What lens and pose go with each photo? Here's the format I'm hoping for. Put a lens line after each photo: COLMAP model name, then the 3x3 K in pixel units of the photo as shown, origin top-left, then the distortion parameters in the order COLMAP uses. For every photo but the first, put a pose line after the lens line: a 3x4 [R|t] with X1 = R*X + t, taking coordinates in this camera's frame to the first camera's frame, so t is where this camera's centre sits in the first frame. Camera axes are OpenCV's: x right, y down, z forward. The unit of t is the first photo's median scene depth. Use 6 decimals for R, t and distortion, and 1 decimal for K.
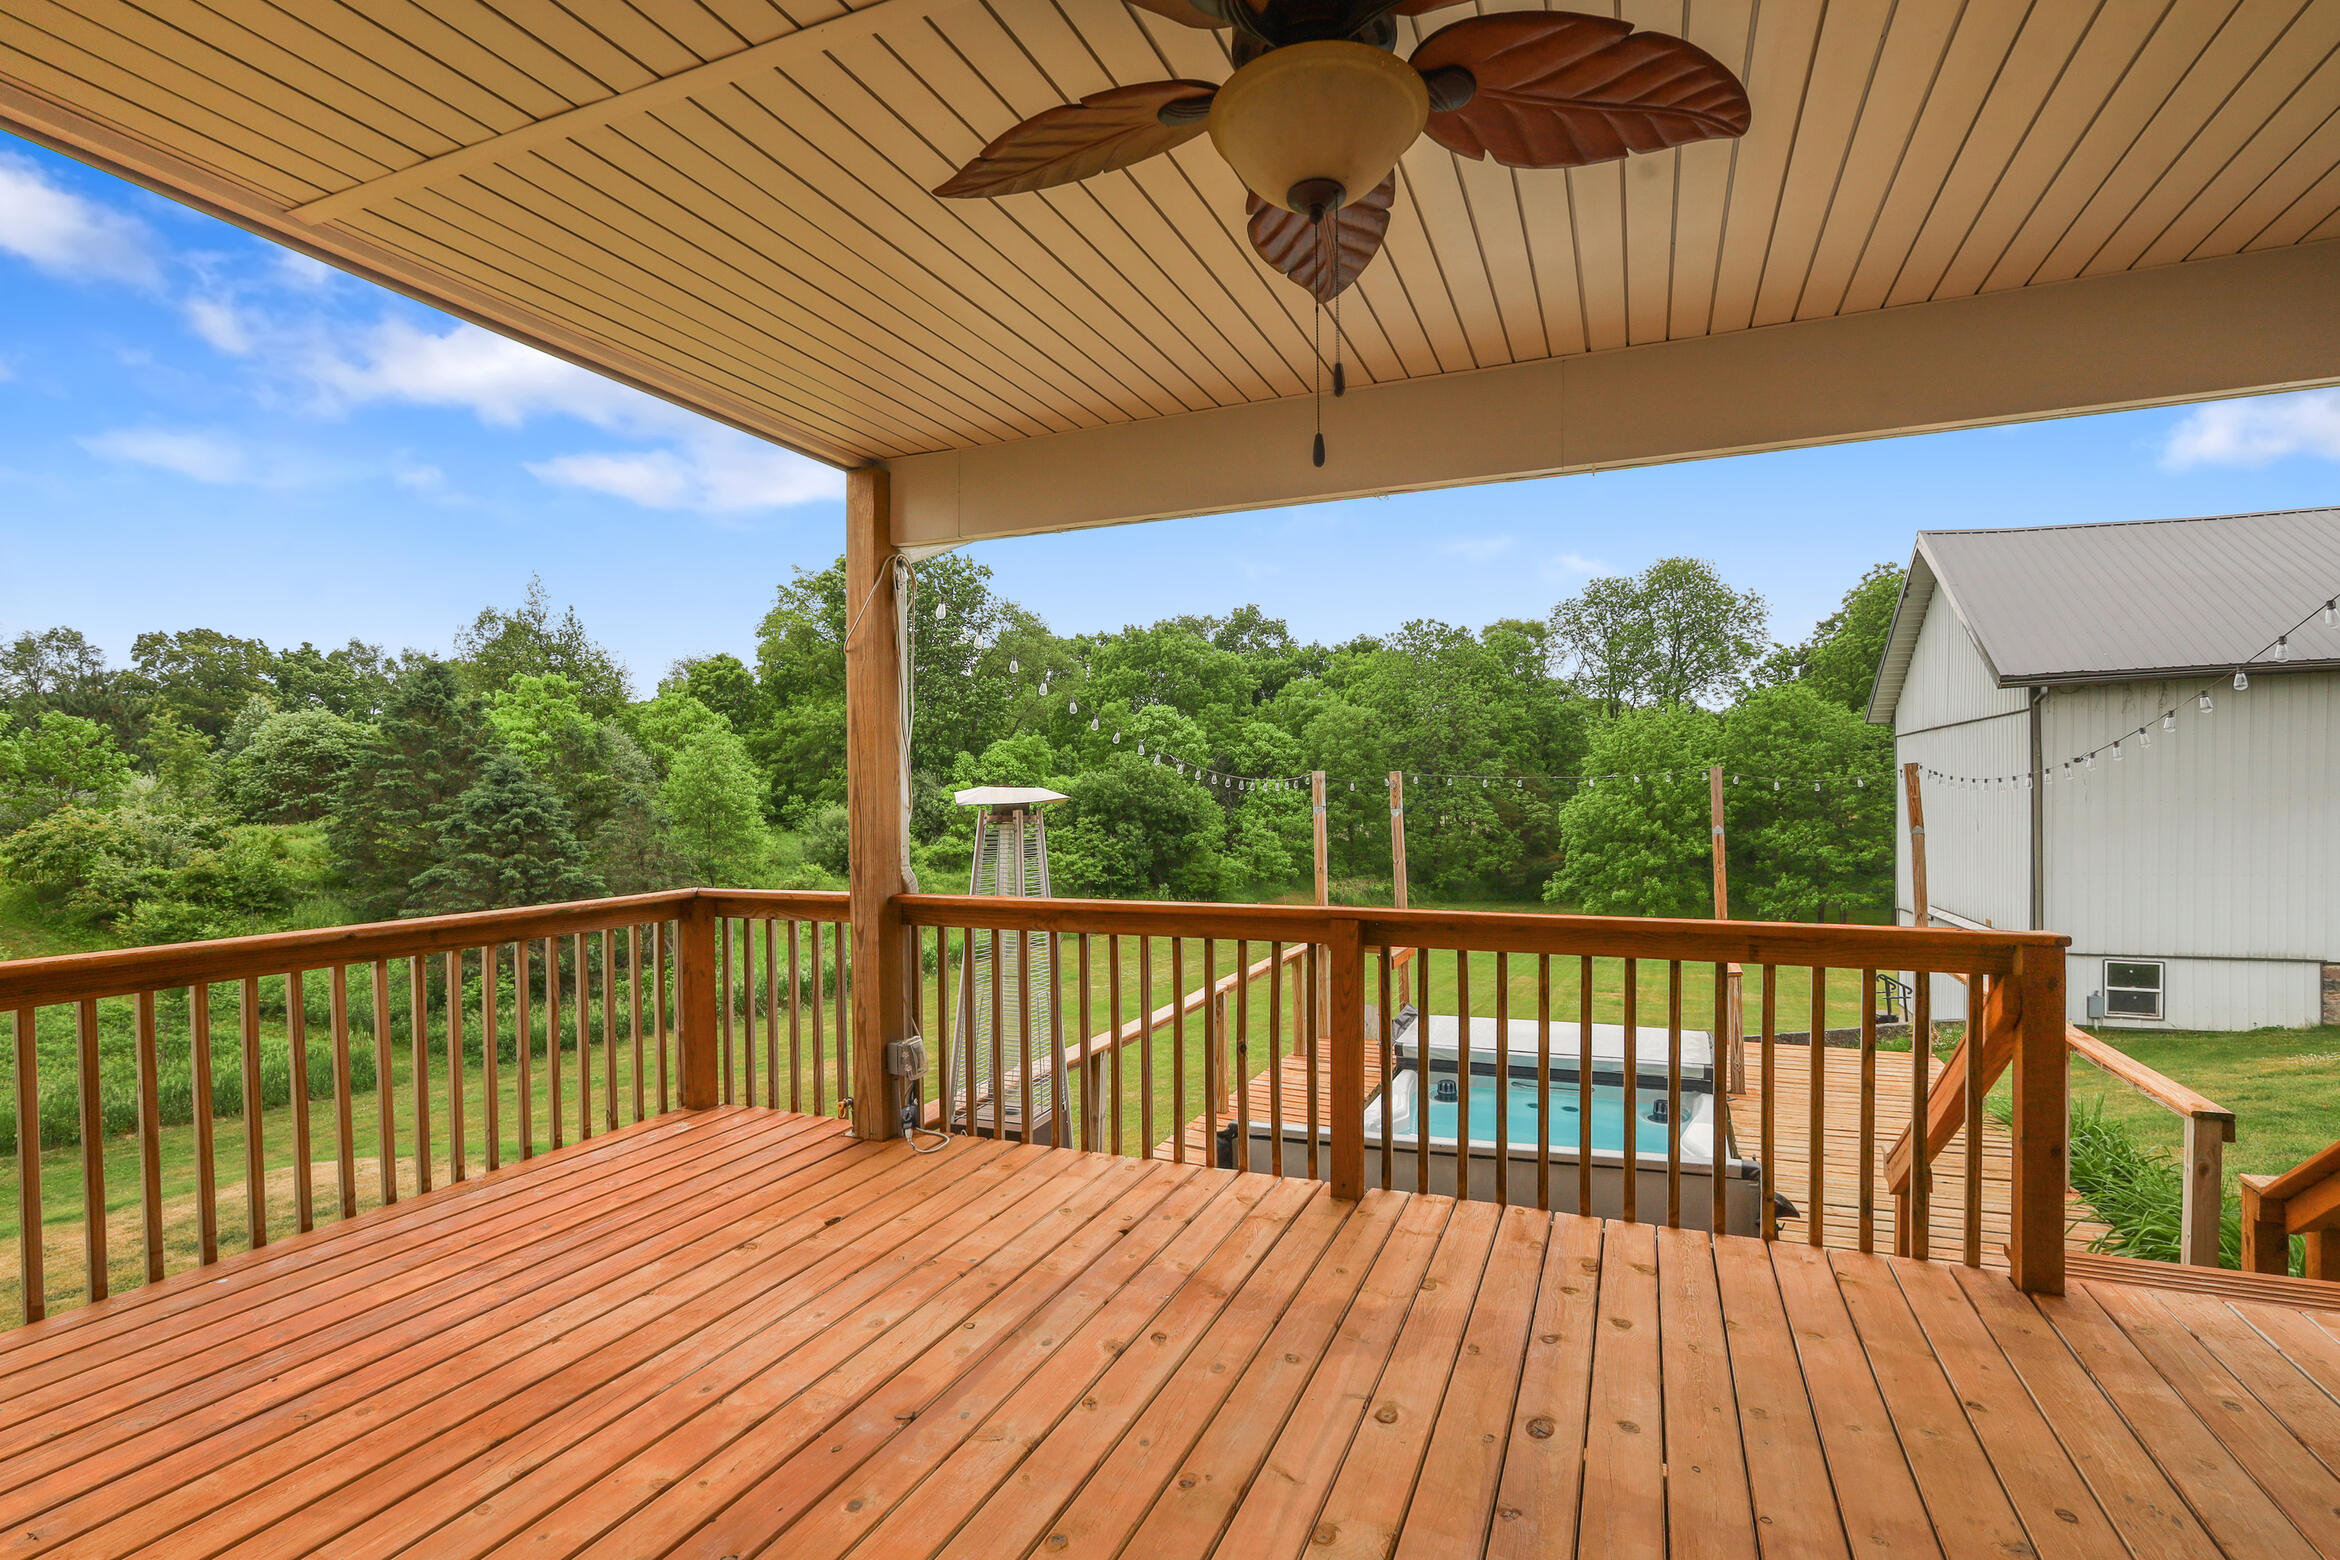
lens RADIAL K [[1111.0, 0, 1178.9], [0, 1111.0, 788.3], [0, 0, 1]] dist [0.001292, 0.000400]
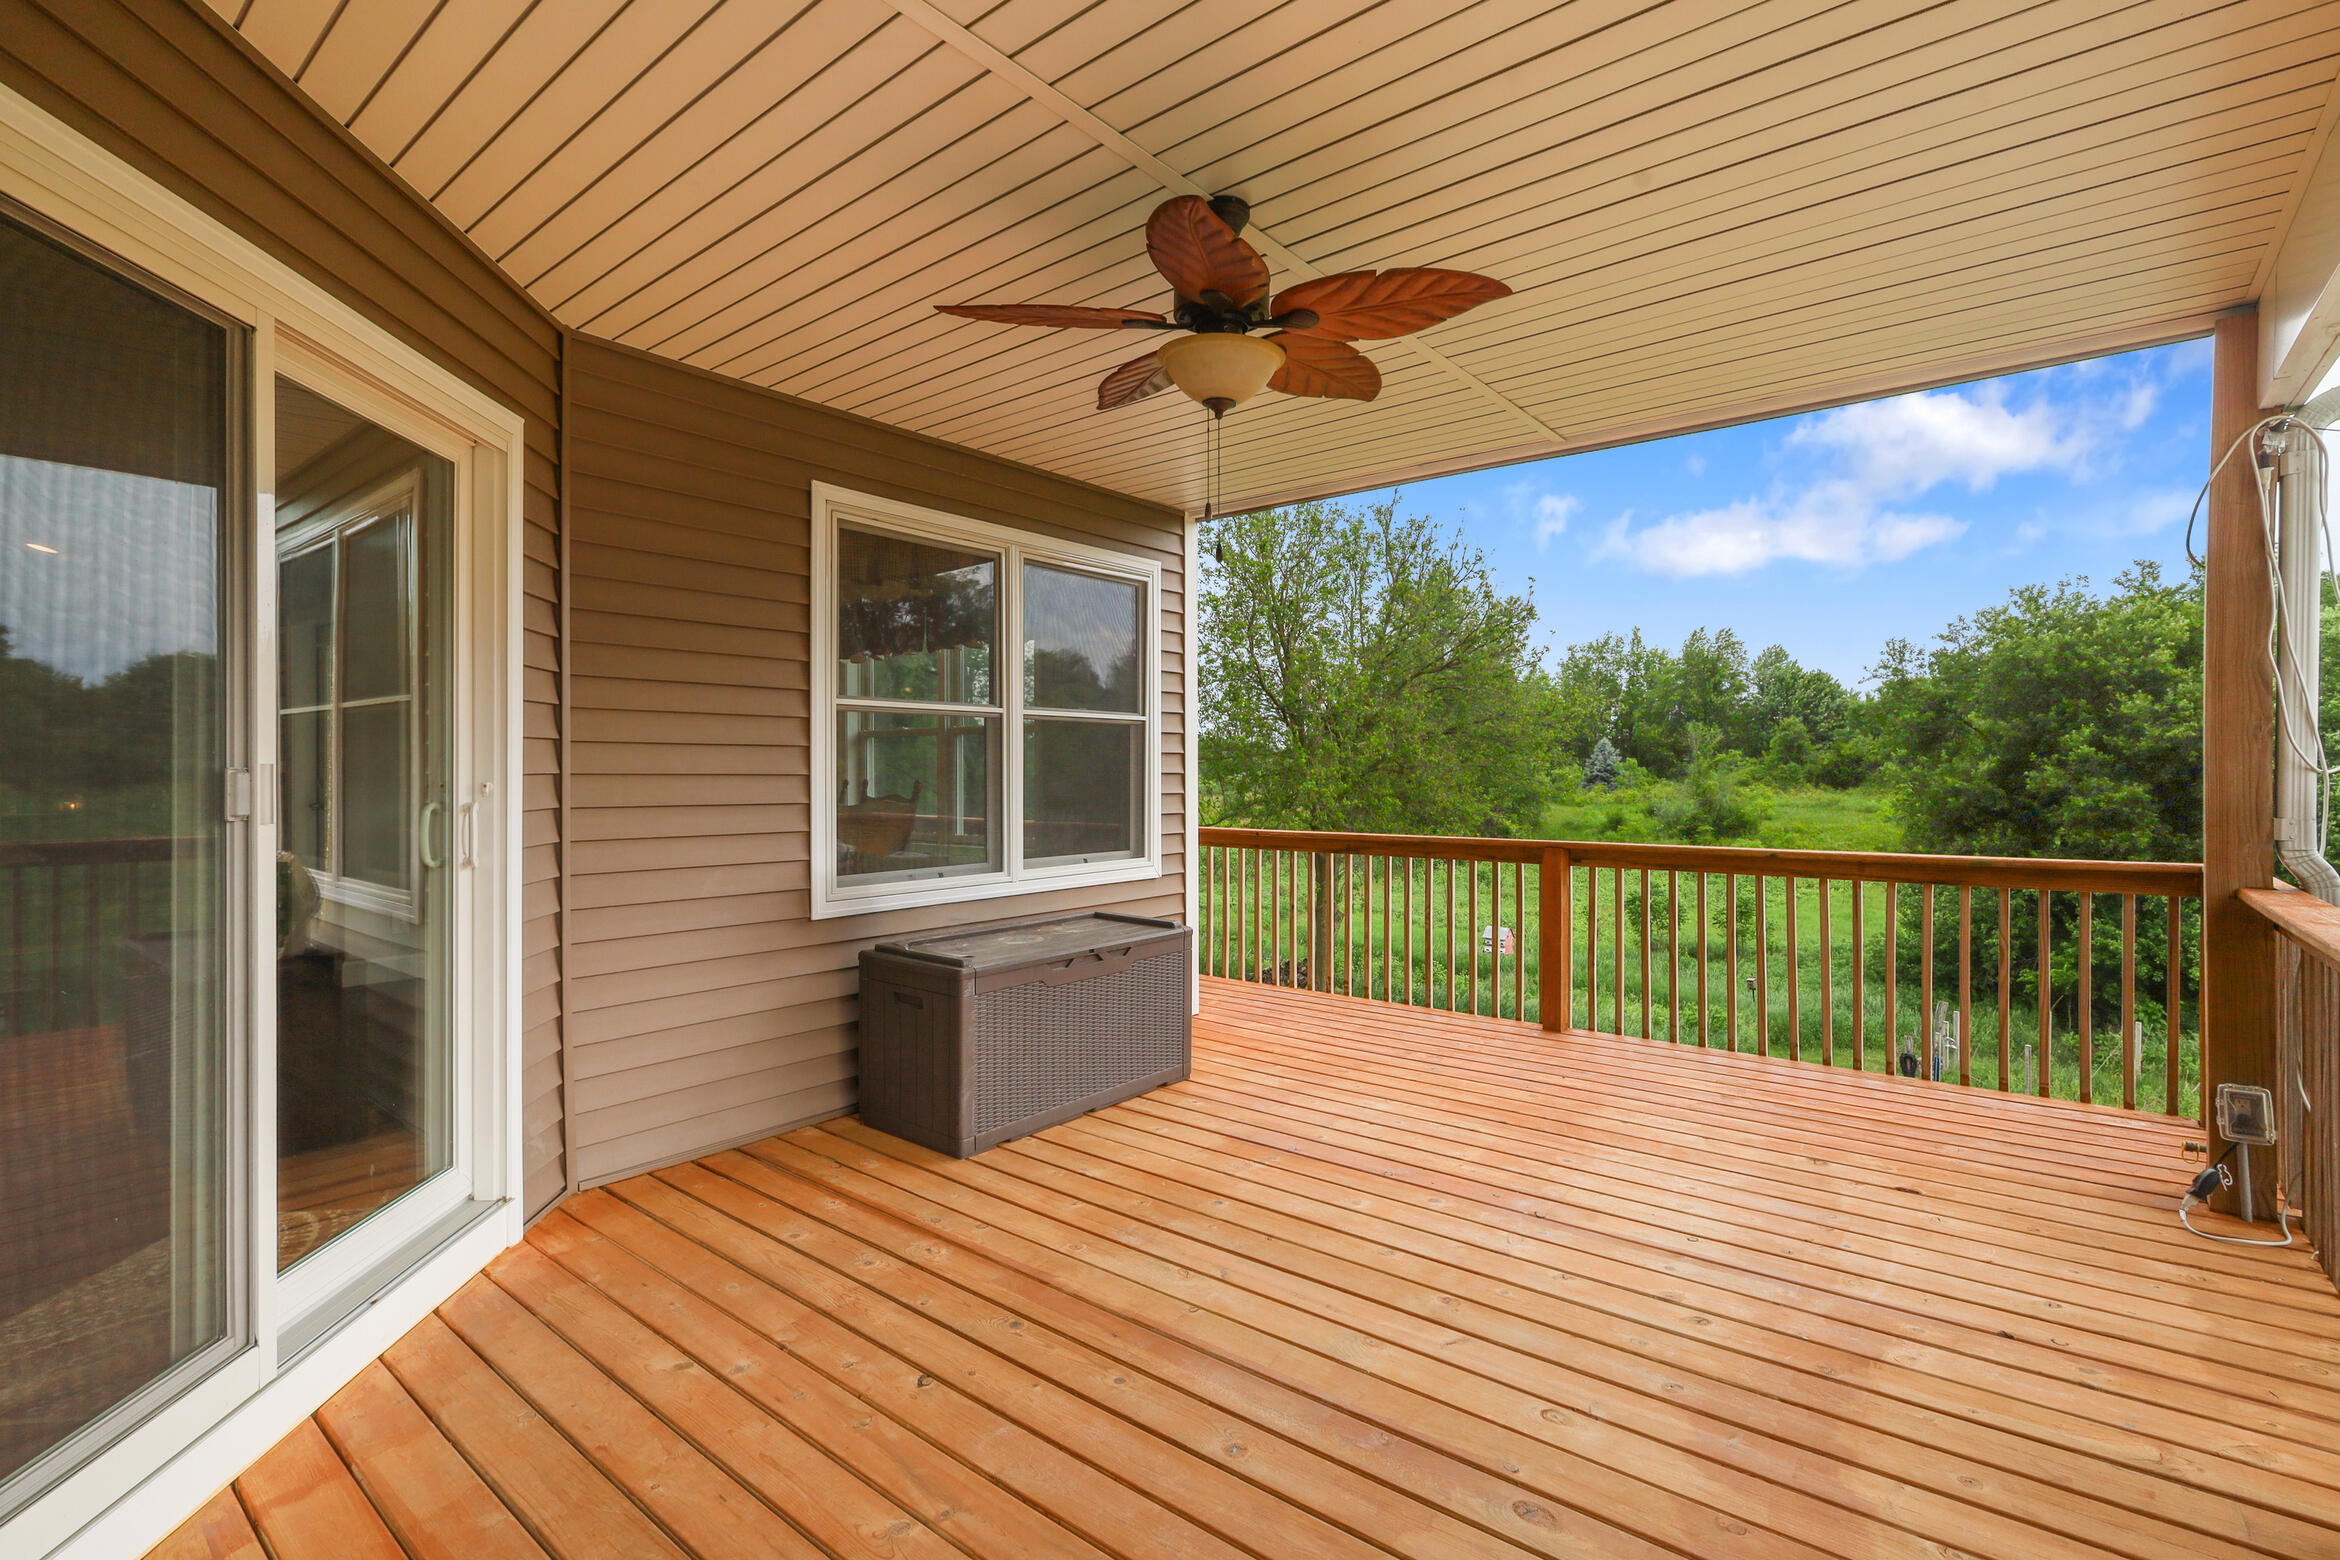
lens RADIAL K [[1083.9, 0, 1174.1], [0, 1083.9, 780.0], [0, 0, 1]] dist [-0.000761, 0.000809]
pose [[-0.290531, 0.015494, -0.956740, 1.037471], [0.014511, 0.999825, 0.011785, 0.005151], [0.956756, -0.010459, -0.290705, 0.862318]]
